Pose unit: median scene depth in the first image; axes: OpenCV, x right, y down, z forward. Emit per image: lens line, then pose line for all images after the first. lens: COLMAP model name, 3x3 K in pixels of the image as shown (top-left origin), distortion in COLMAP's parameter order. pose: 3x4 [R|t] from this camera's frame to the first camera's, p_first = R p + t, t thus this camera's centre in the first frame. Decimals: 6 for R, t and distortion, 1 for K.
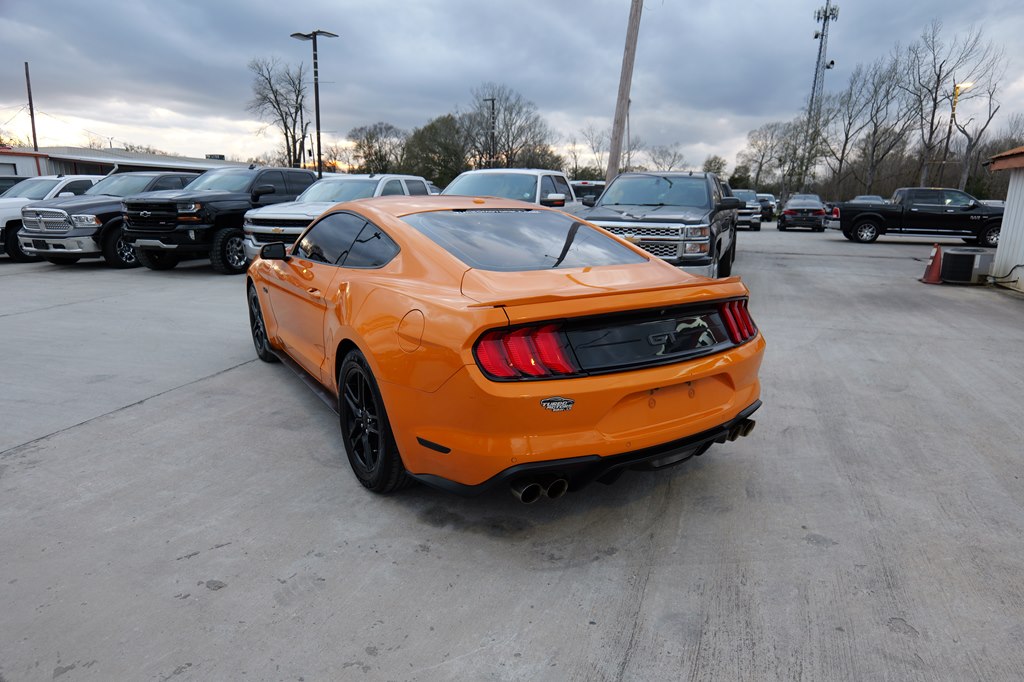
lens RADIAL K [[593.7, 0, 508.3], [0, 593.7, 339.9], [0, 0, 1]] dist [-0.017833, 0.007253]
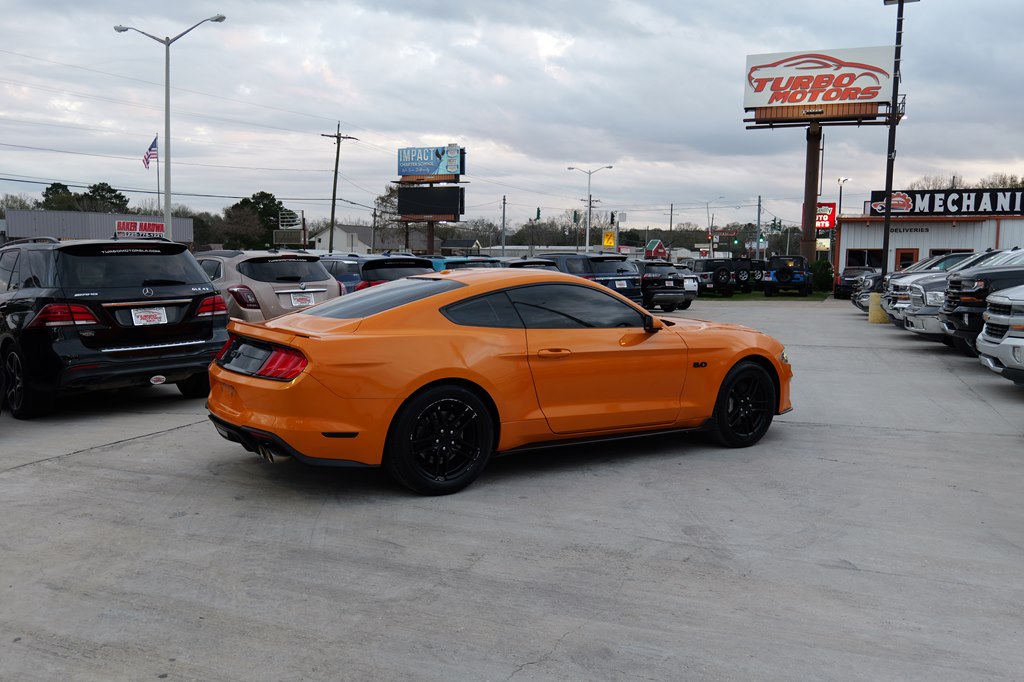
lens RADIAL K [[825.0, 0, 516.8], [0, 825.0, 340.5], [0, 0, 1]] dist [0.005363, -0.000297]
pose [[0.023158, 0.083767, -0.996216, 0.513149], [-0.242370, 0.967226, 0.075695, -0.080101], [0.969907, 0.239700, 0.042702, 0.338677]]
